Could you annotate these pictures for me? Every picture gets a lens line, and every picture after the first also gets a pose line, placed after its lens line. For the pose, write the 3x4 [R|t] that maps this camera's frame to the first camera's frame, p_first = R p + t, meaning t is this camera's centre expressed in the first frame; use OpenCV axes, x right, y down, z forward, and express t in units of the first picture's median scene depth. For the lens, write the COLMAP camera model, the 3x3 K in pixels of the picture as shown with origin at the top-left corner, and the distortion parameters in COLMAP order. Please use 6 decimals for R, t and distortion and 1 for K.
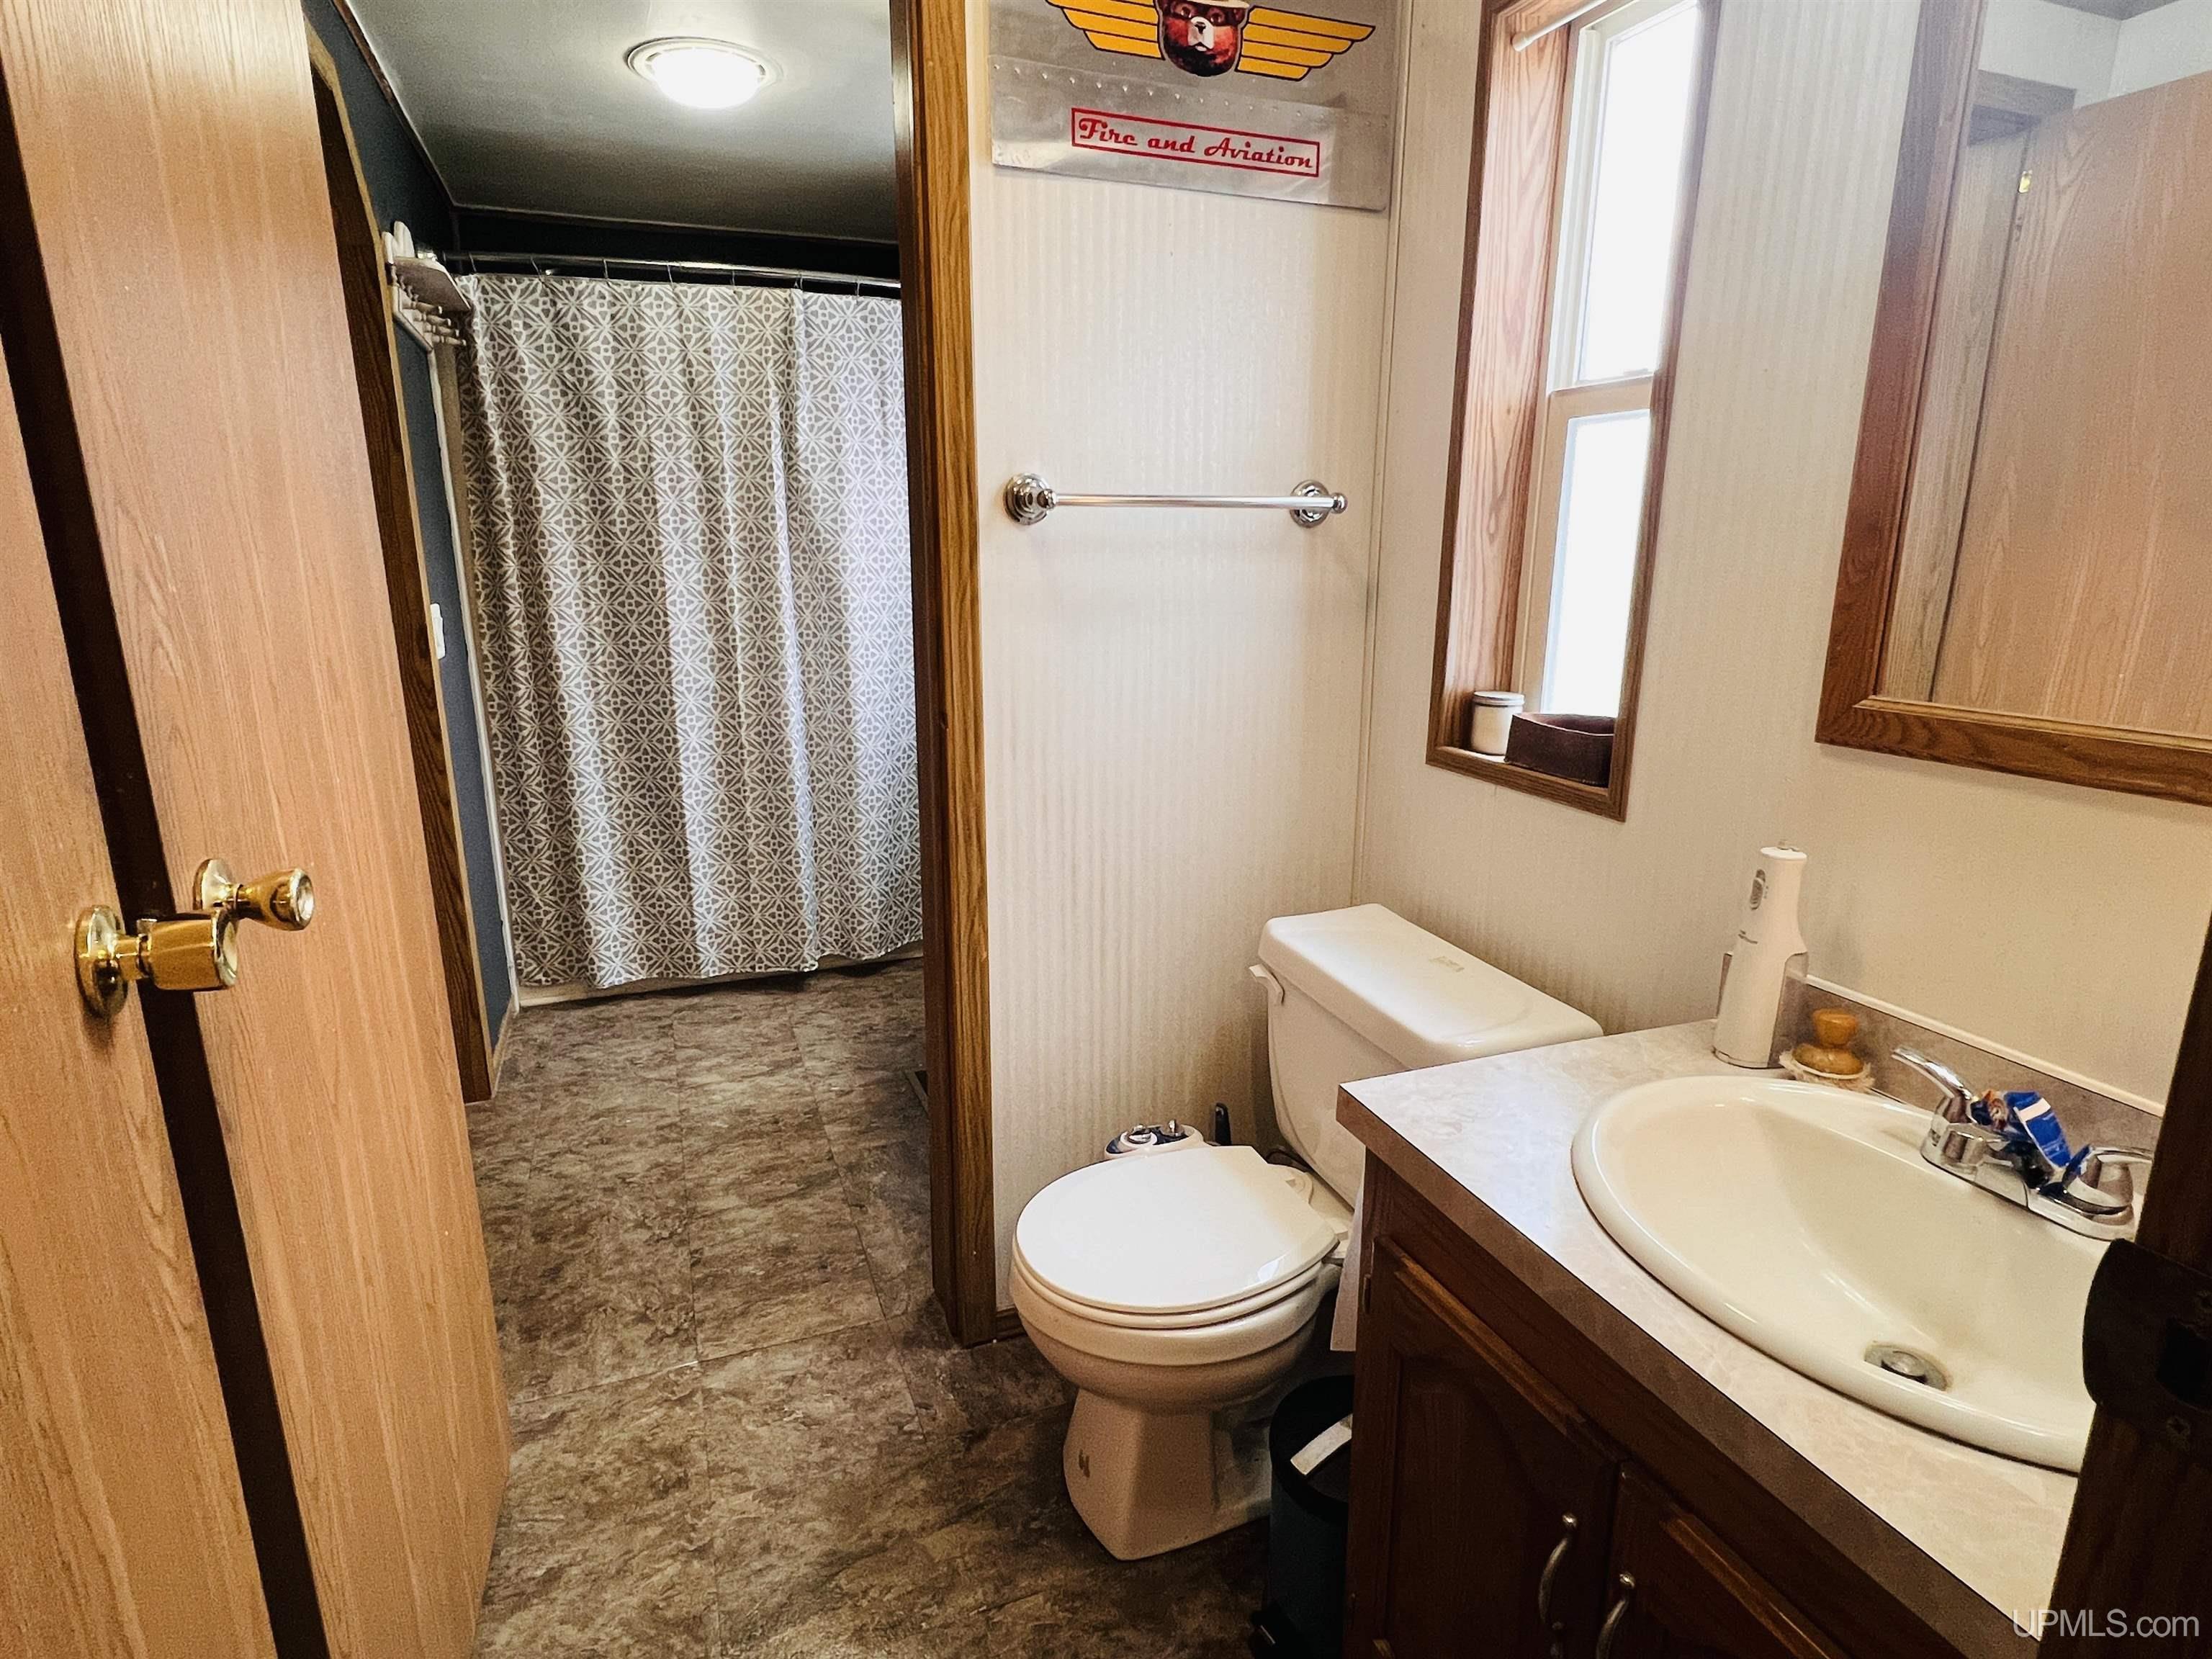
lens RADIAL K [[1173.8, 0, 1101.1], [0, 1173.8, 830.5], [0, 0, 1]] dist [0.013938, 0.000823]
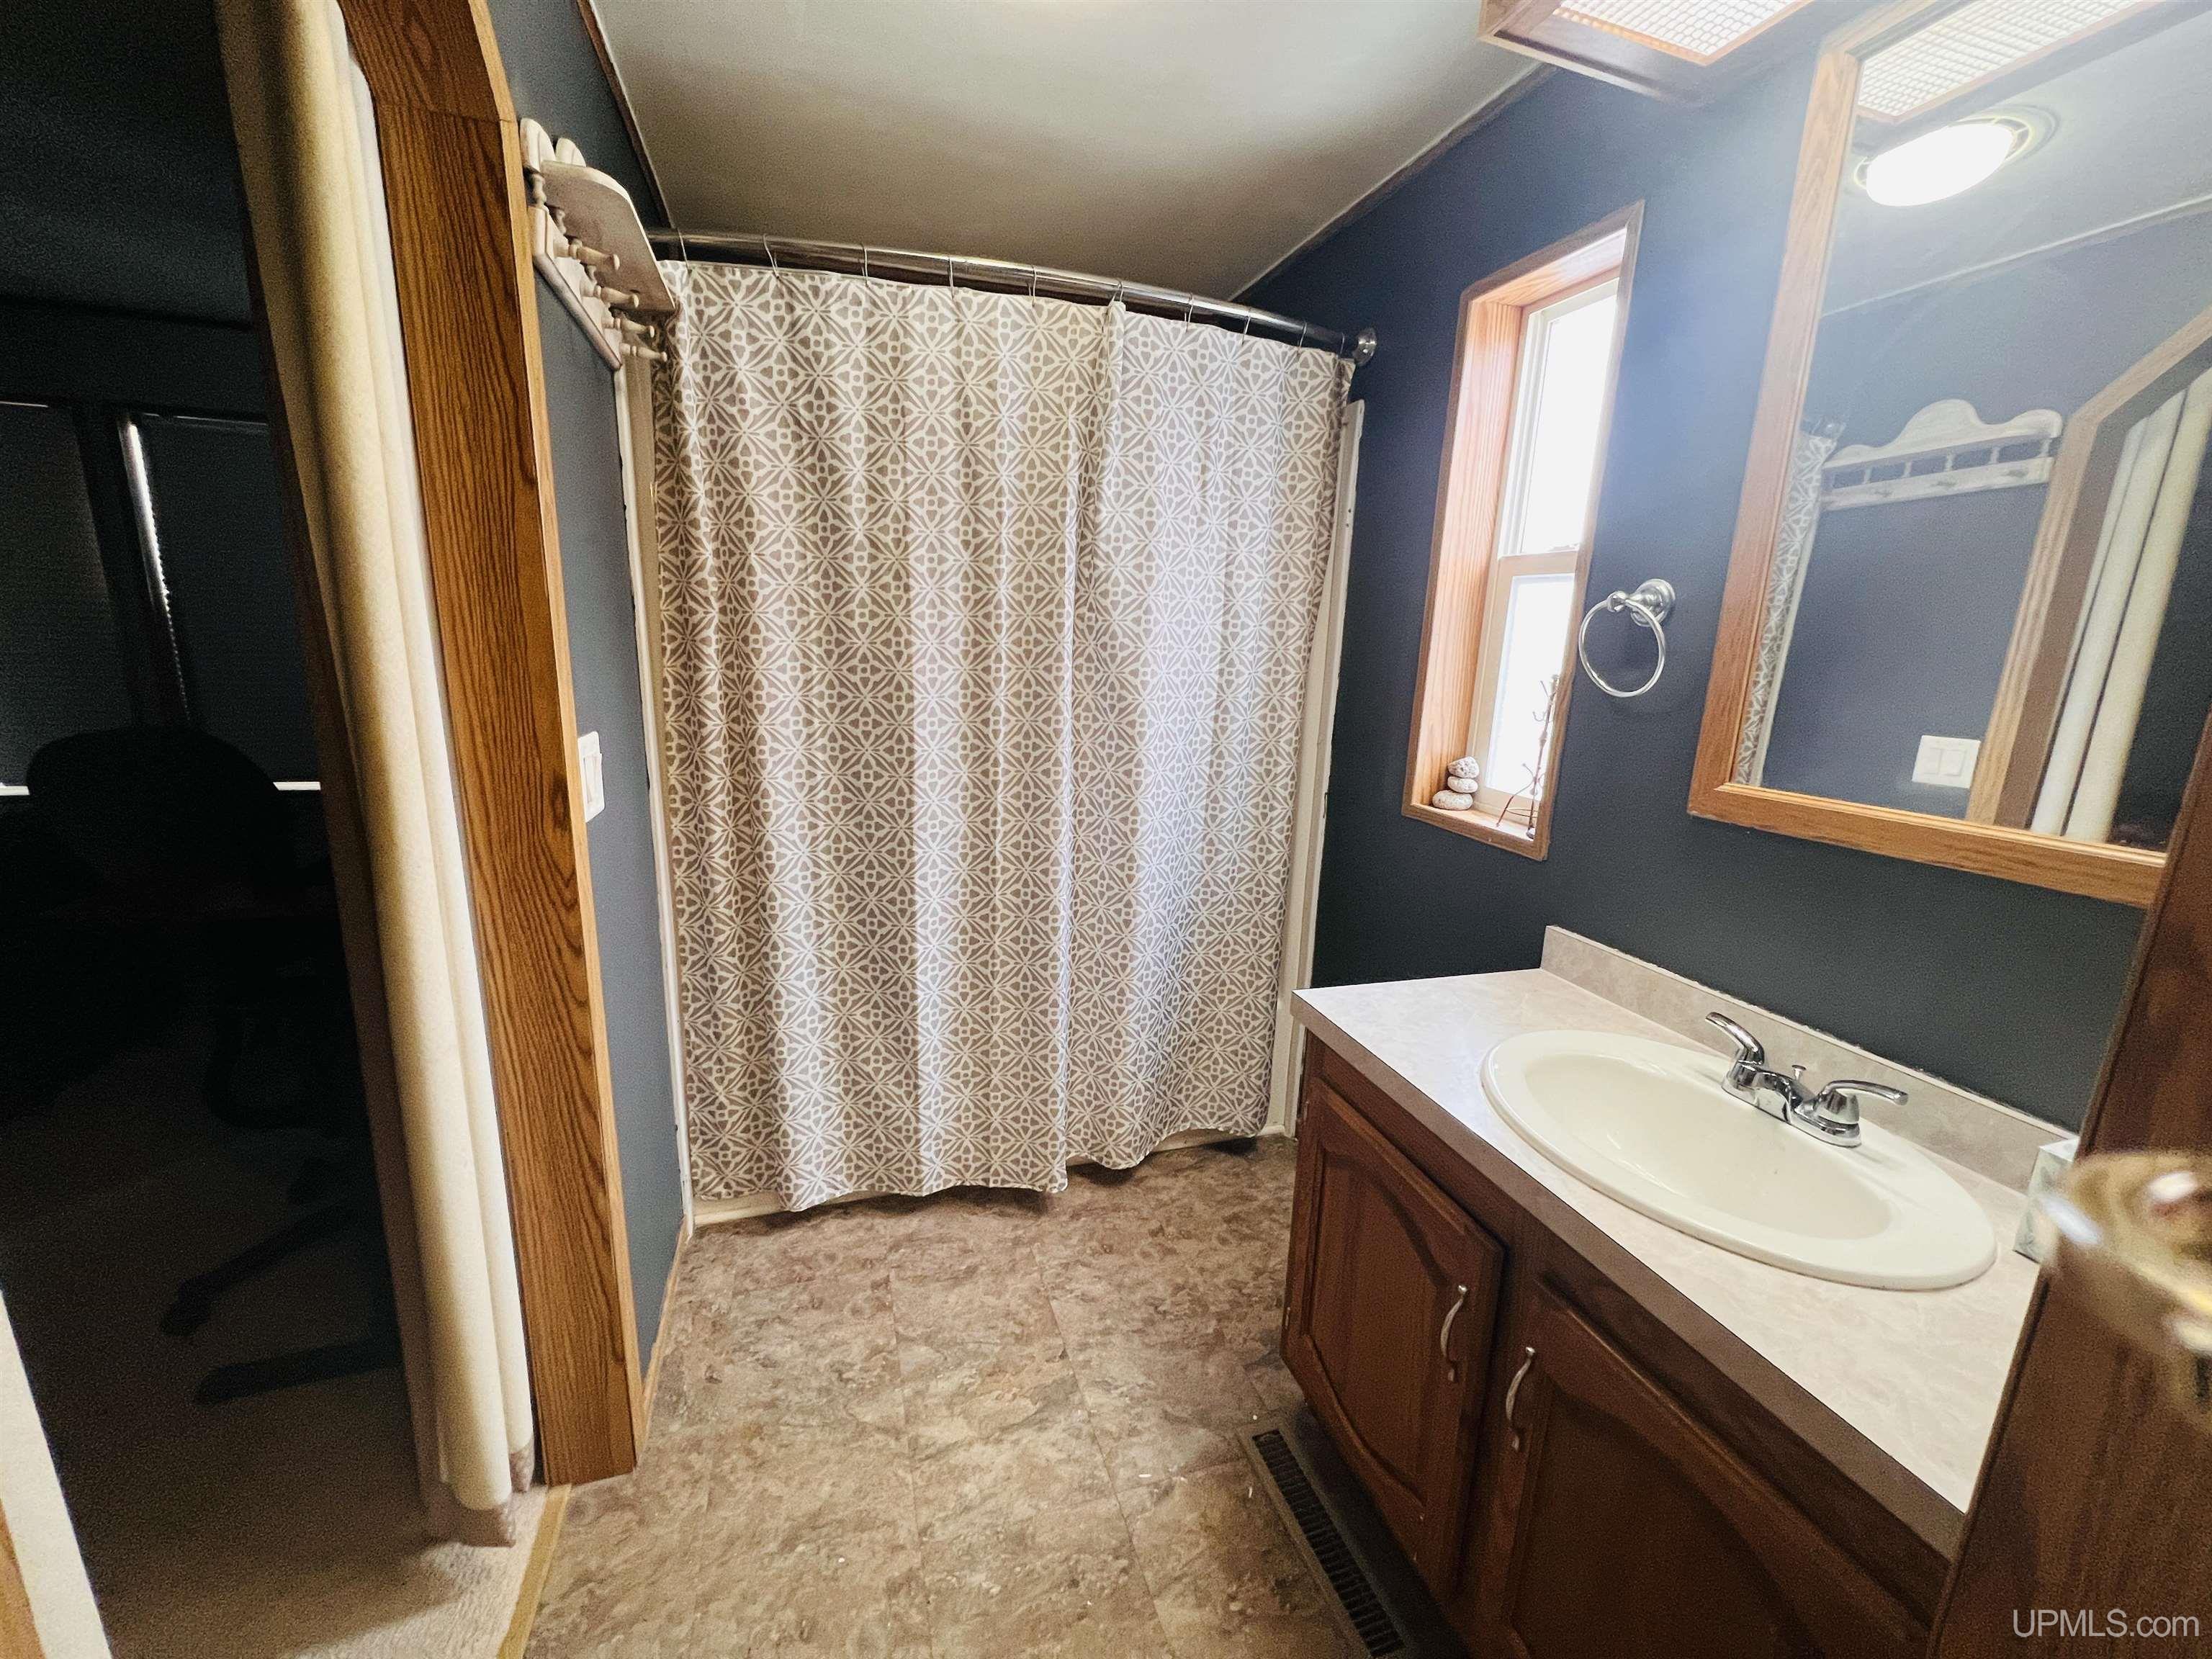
lens RADIAL K [[887.5, 0, 1114.9], [0, 887.5, 830.1], [0, 0, 1]] dist [0.003884, -0.000128]
pose [[0.998223, 0.043575, -0.040652, -0.215821], [-0.044470, 0.998782, -0.021377, -0.119491], [0.039671, 0.023147, 0.998945, 0.444546]]
